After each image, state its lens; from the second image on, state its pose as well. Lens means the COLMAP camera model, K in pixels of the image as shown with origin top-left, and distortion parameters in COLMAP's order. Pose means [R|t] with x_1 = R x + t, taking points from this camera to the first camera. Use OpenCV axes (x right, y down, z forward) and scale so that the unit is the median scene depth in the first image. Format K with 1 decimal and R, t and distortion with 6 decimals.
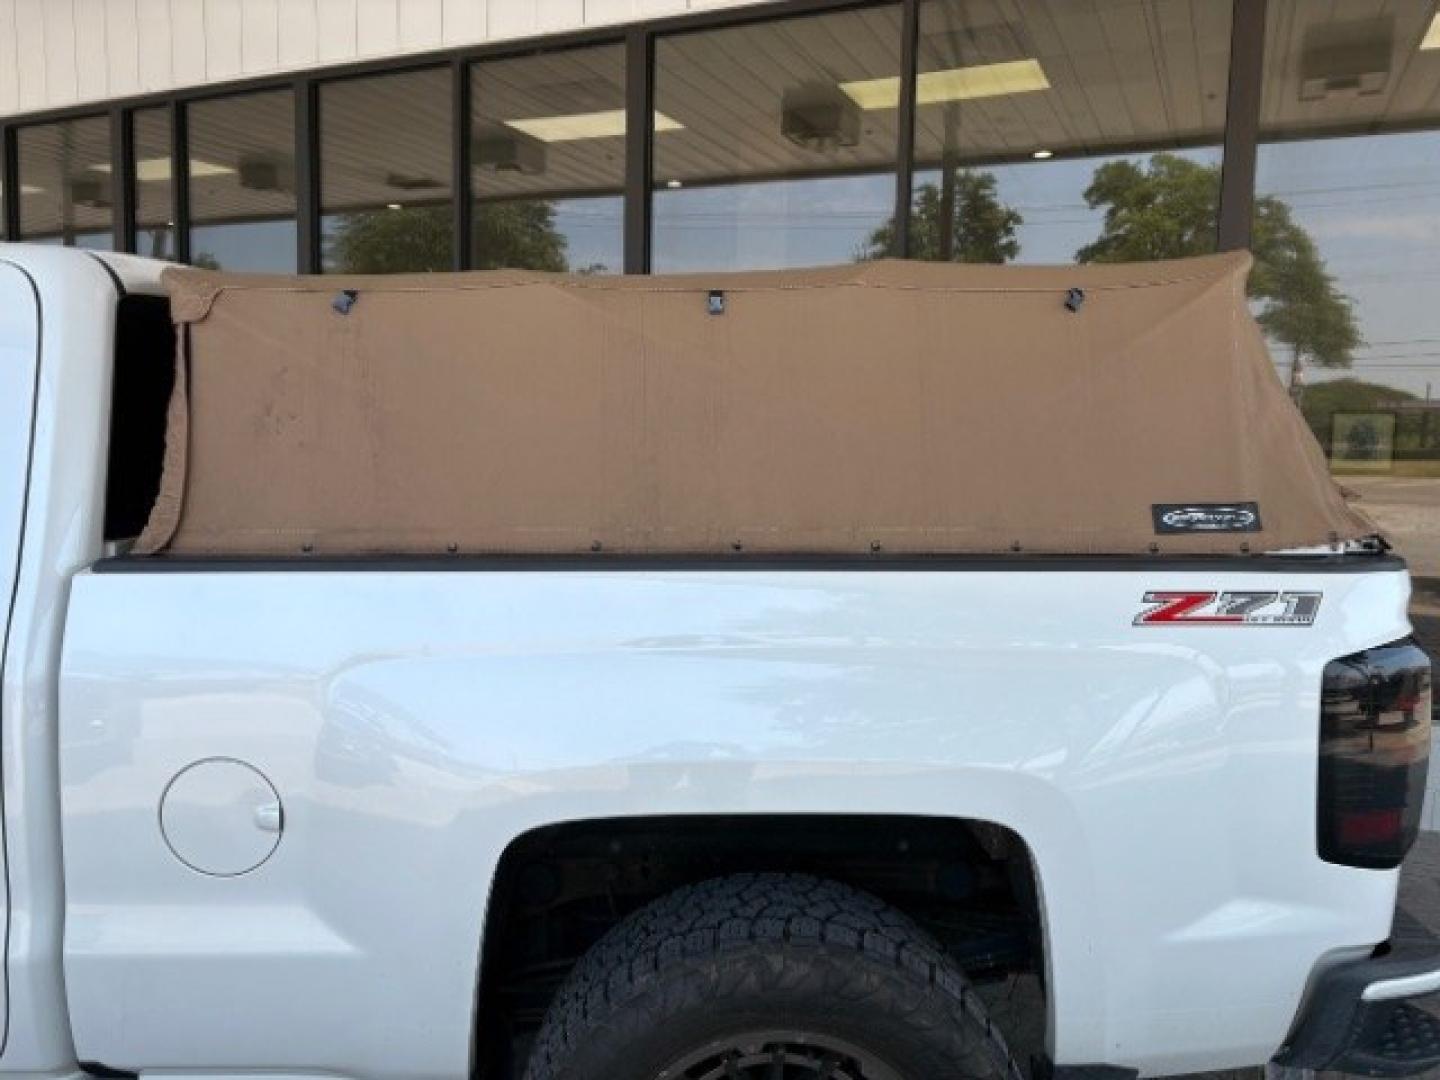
lens RADIAL K [[1106.0, 0, 720.0], [0, 1106.0, 540.0], [0, 0, 1]] dist [-0.000882, -0.001579]
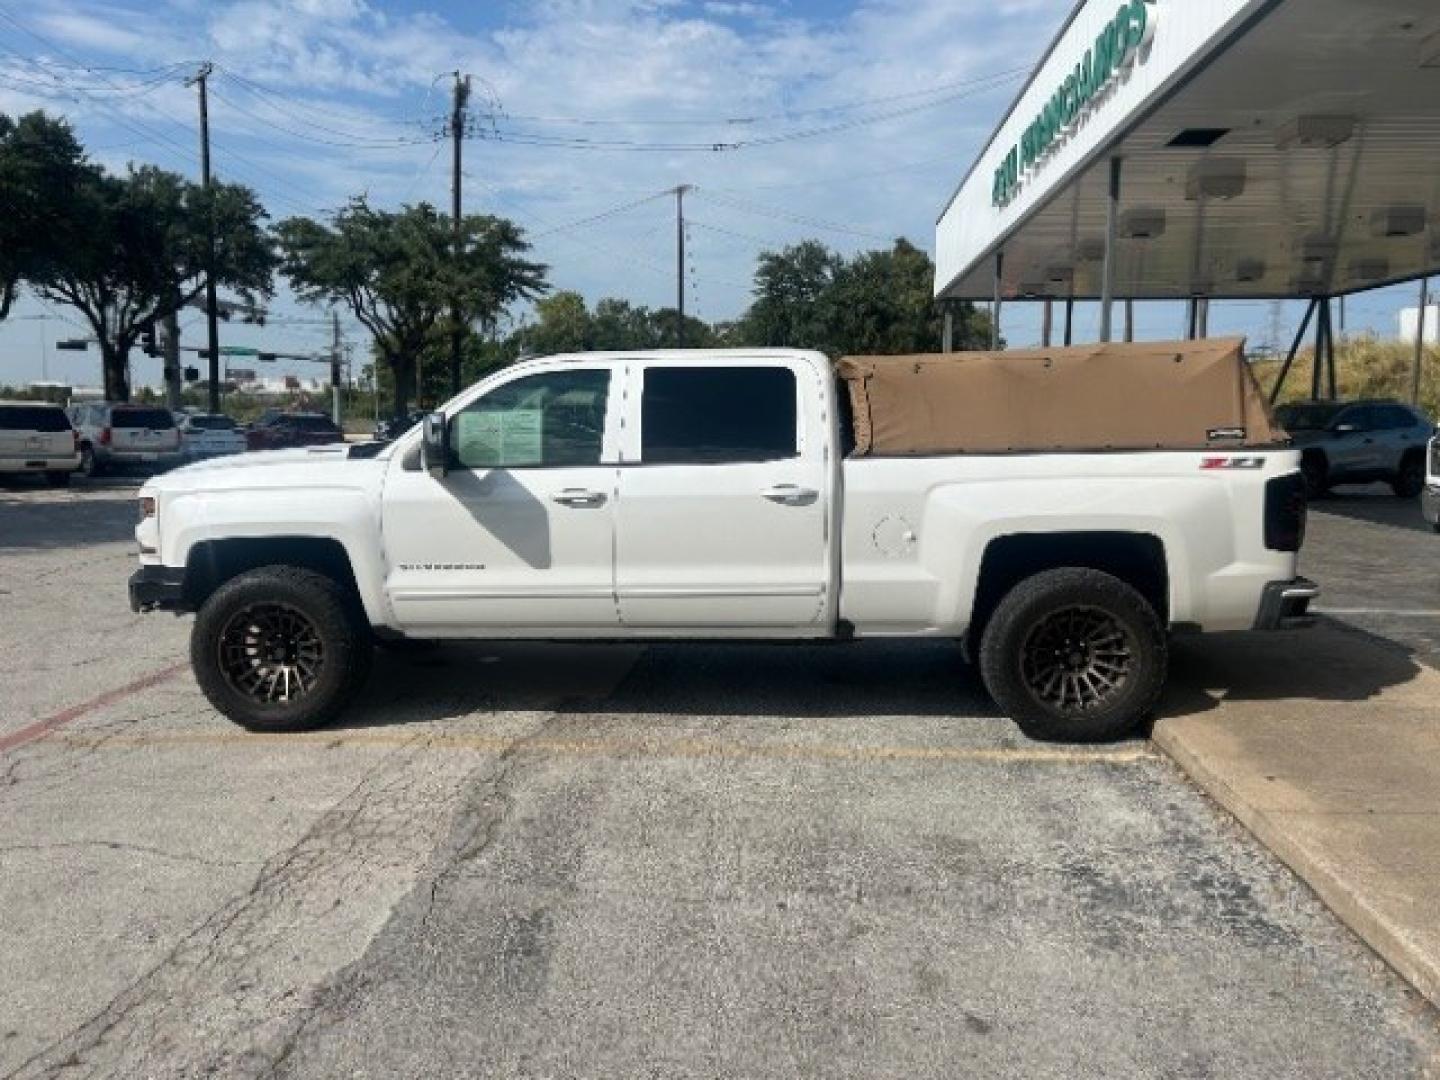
lens RADIAL K [[1077.0, 0, 720.0], [0, 1077.0, 540.0], [0, 0, 1]] dist [0.094256, -0.129160]
pose [[0.997219, -0.012623, -0.073448, -0.724186], [0.018345, 0.996803, 0.077760, 0.011852], [0.072231, -0.078891, 0.994263, -2.096779]]
